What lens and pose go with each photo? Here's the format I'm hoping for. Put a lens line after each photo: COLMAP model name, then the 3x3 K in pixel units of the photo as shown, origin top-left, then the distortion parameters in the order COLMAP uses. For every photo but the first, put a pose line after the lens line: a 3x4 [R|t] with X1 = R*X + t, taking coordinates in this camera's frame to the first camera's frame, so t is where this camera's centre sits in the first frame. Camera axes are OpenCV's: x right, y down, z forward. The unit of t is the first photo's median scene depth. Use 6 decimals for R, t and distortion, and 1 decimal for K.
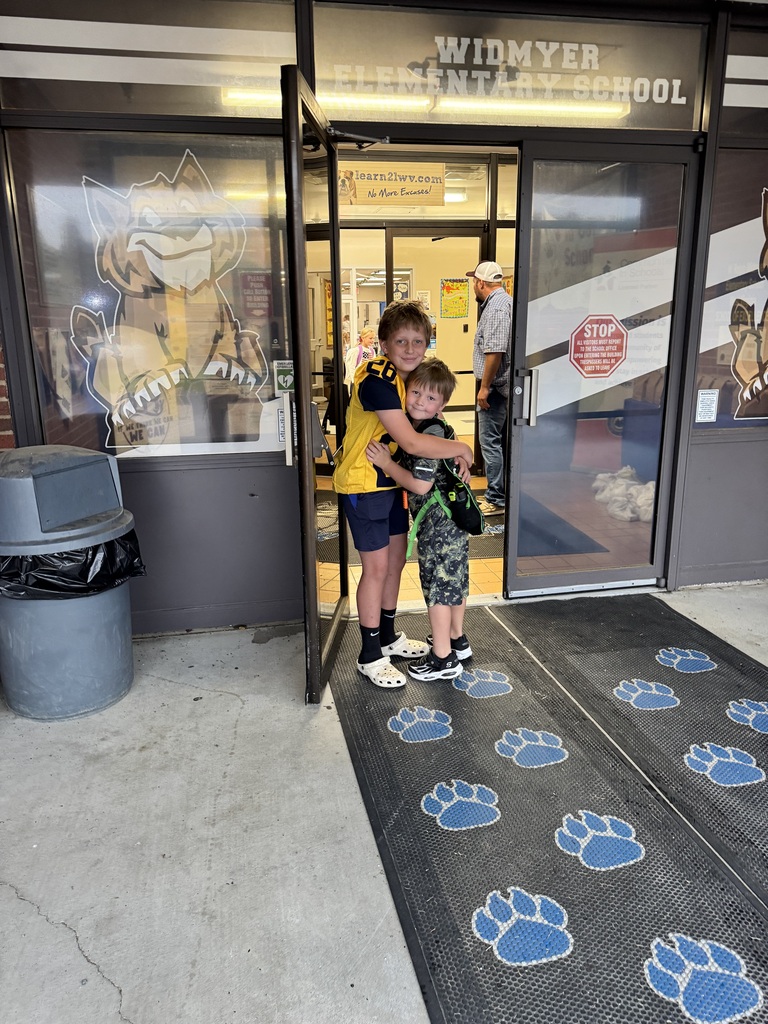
lens RADIAL K [[717.3, 0, 380.3], [0, 717.3, 508.9], [0, 0, 1]] dist [-0.020807, -0.005455]
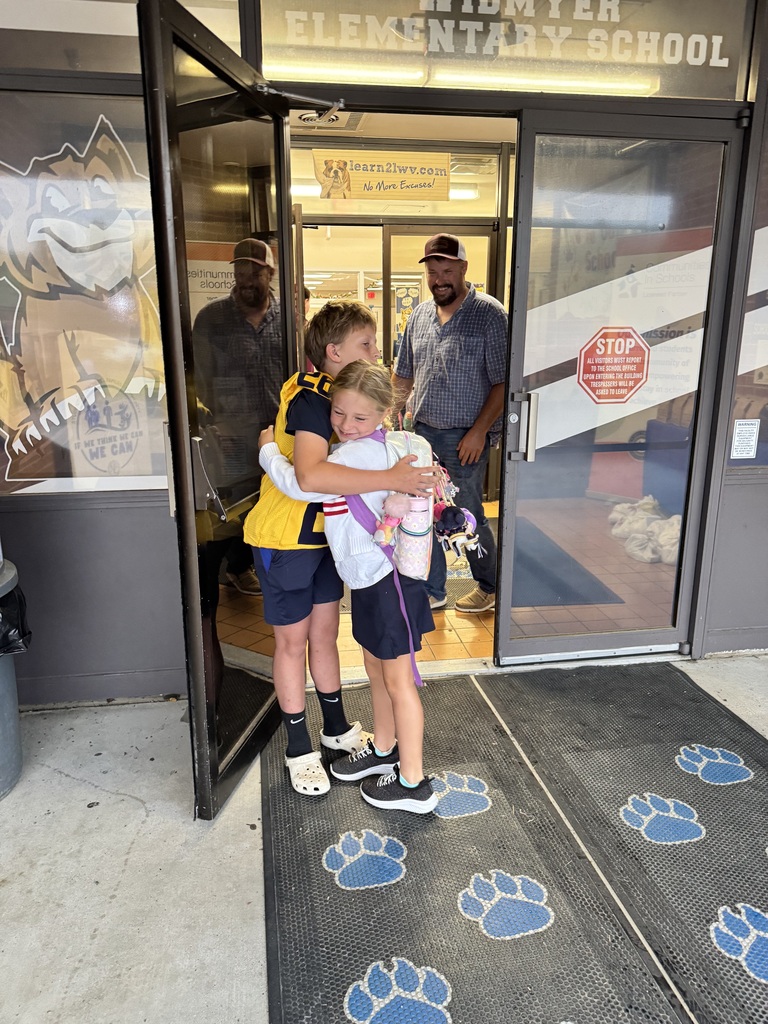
lens RADIAL K [[717.3, 0, 388.4], [0, 717.3, 515.3], [0, 0, 1]] dist [-0.020807, -0.005455]
pose [[0.999601, 0.020004, -0.019927, 0.072332], [-0.019973, 0.999799, 0.001725, -0.056292], [0.019958, -0.001326, 0.999800, 0.190505]]
